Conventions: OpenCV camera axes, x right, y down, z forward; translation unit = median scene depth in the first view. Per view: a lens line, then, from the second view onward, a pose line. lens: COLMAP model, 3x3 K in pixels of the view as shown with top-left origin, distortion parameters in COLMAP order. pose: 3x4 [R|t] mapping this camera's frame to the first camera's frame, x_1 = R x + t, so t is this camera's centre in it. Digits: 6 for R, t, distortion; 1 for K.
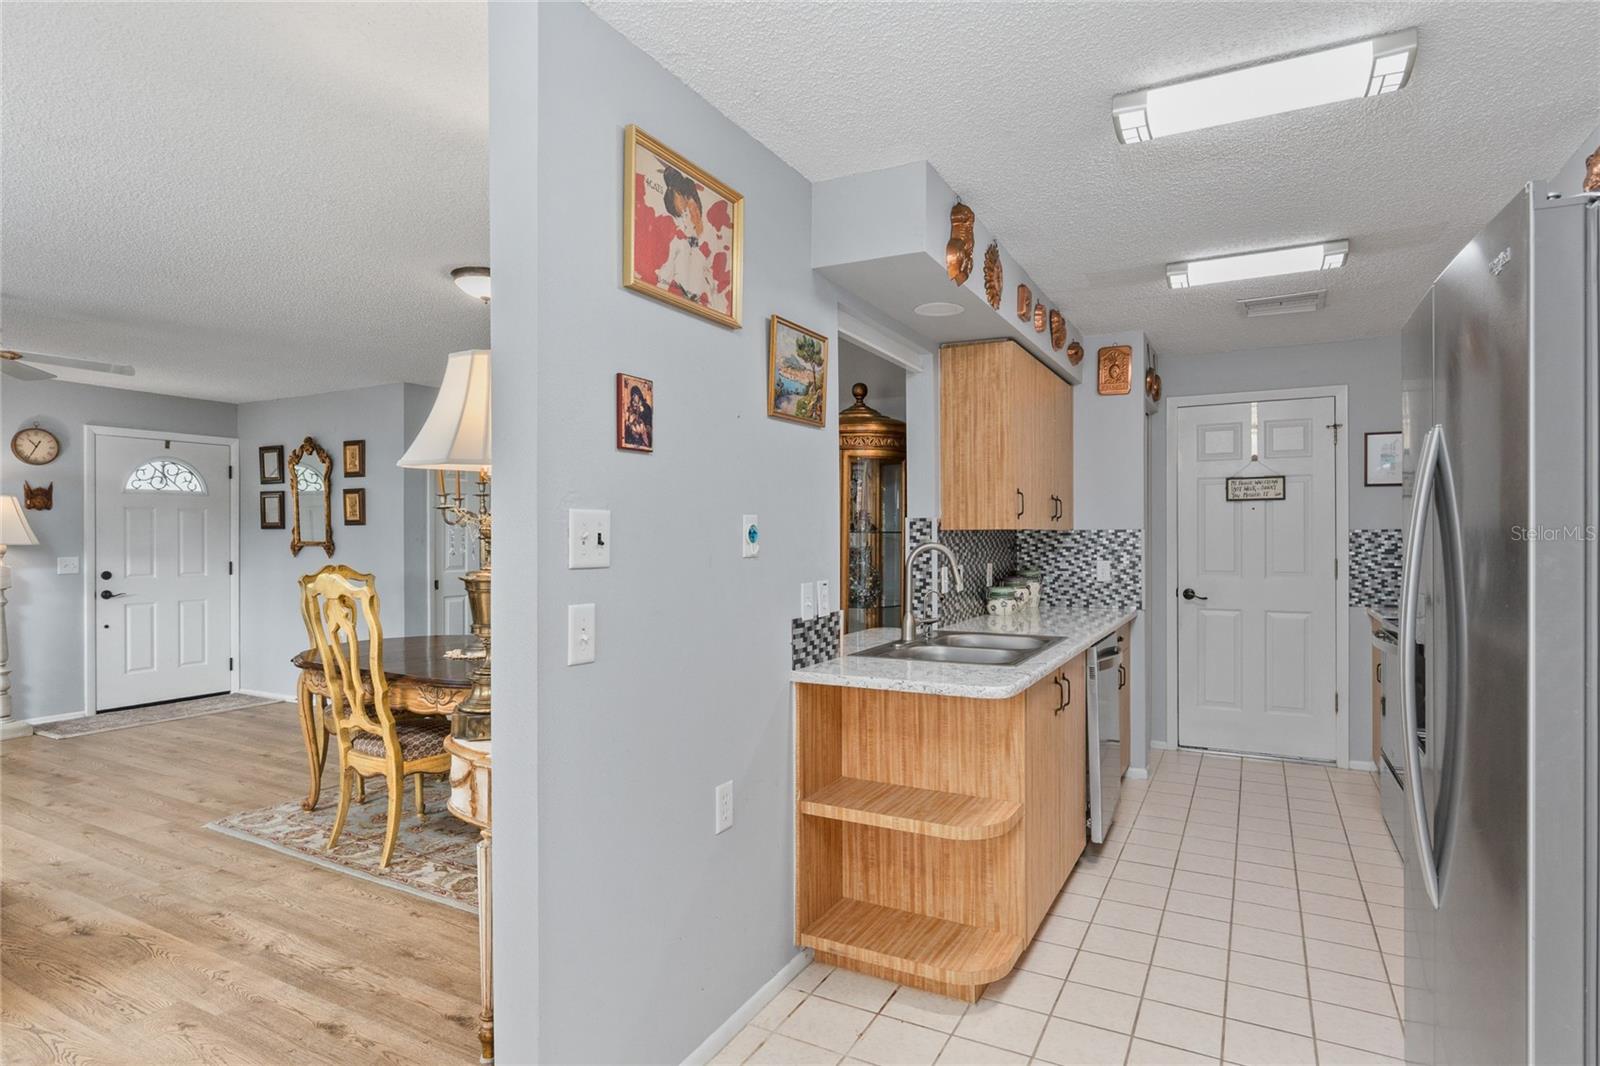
lens RADIAL K [[844.6, 0, 801.5], [0, 844.6, 538.5], [0, 0, 1]] dist [-0.005129, -0.000033]
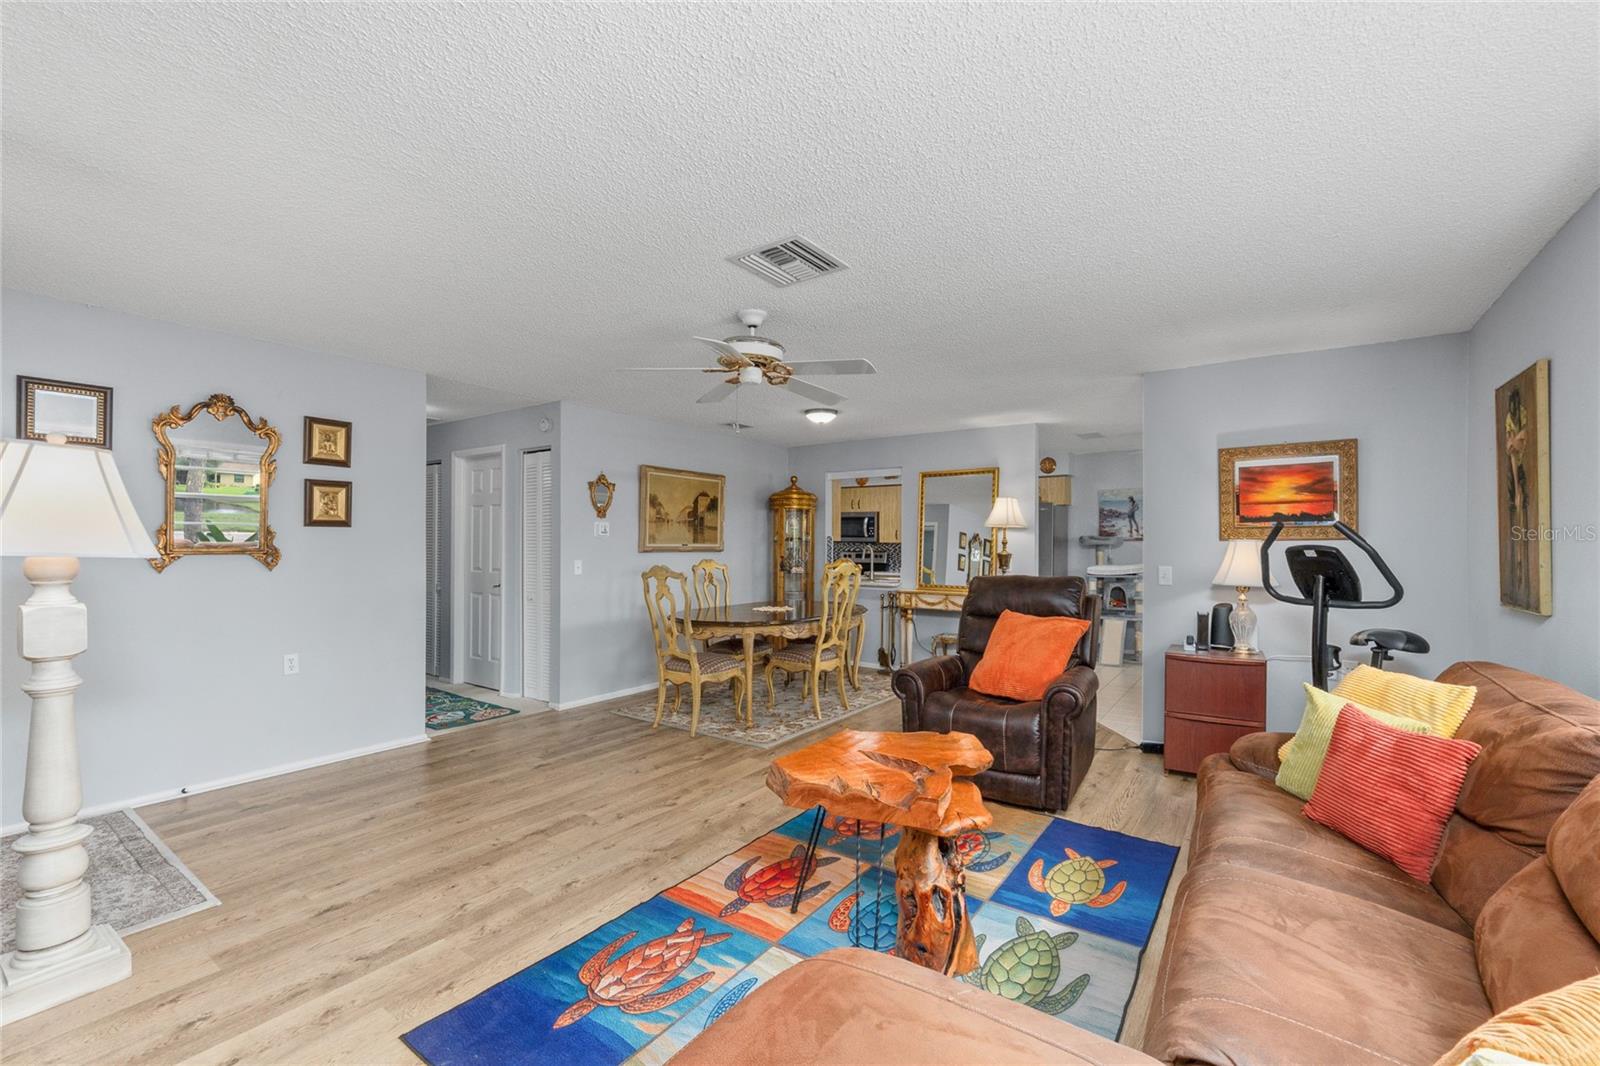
lens RADIAL K [[672.1, 0, 805.1], [0, 672.1, 537.6], [0, 0, 1]] dist [-0.009955, 0.000712]
pose [[0.113659, 0.009803, 0.993471, -1.473307], [-0.001297, 0.999952, -0.009718, -0.000092], [-0.993519, -0.000184, 0.113666, 0.651163]]
